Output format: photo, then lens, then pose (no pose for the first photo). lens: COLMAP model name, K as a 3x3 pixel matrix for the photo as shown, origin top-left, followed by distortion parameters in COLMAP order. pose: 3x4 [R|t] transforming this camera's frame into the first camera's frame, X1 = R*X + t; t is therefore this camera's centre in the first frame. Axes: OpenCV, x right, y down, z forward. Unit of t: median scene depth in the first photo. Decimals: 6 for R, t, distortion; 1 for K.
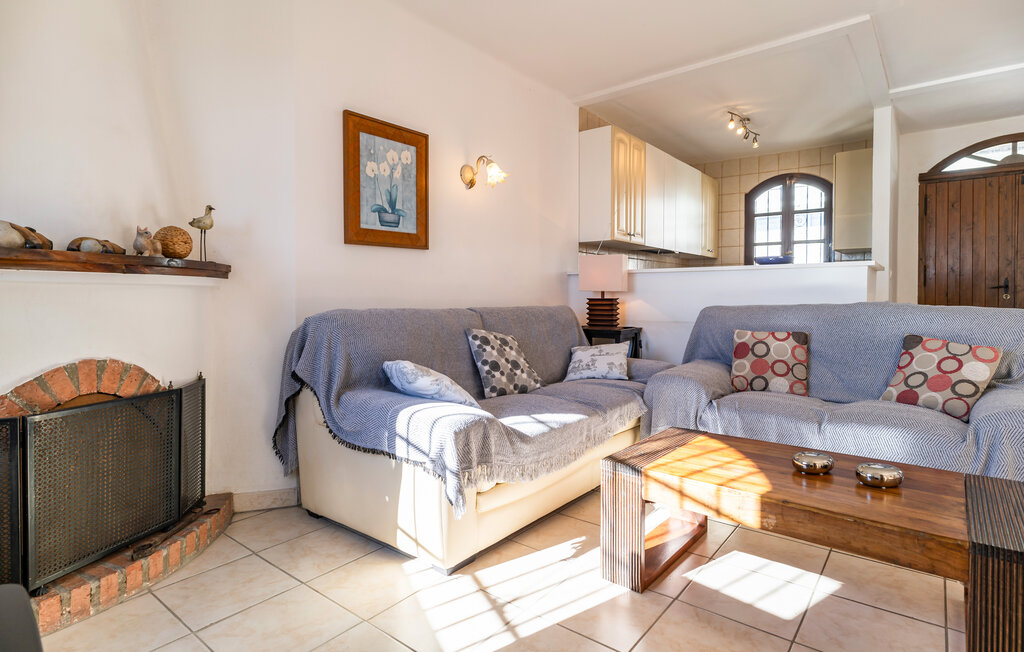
lens RADIAL K [[536.1, 0, 512.2], [0, 536.1, 305.1], [0, 0, 1]] dist [0.002332, 0.000600]
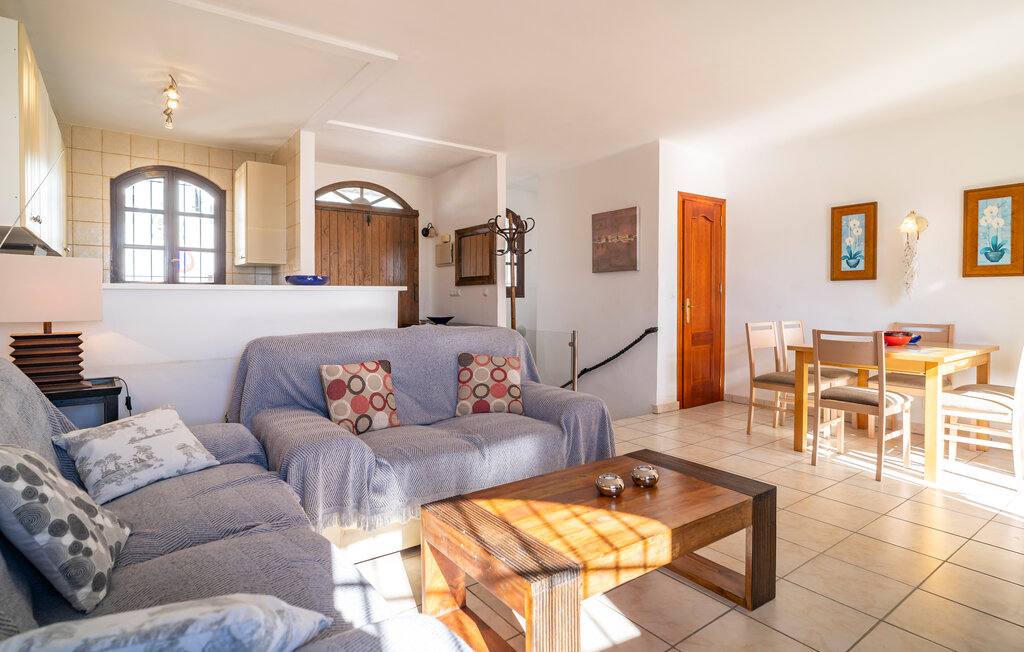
lens RADIAL K [[536.1, 0, 512.2], [0, 536.1, 305.1], [0, 0, 1]] dist [0.002332, 0.000600]
pose [[0.256940, -0.015368, 0.966305, -0.328069], [0.016907, 0.999792, 0.011405, -0.055192], [-0.966279, 0.013407, 0.257146, 0.529281]]
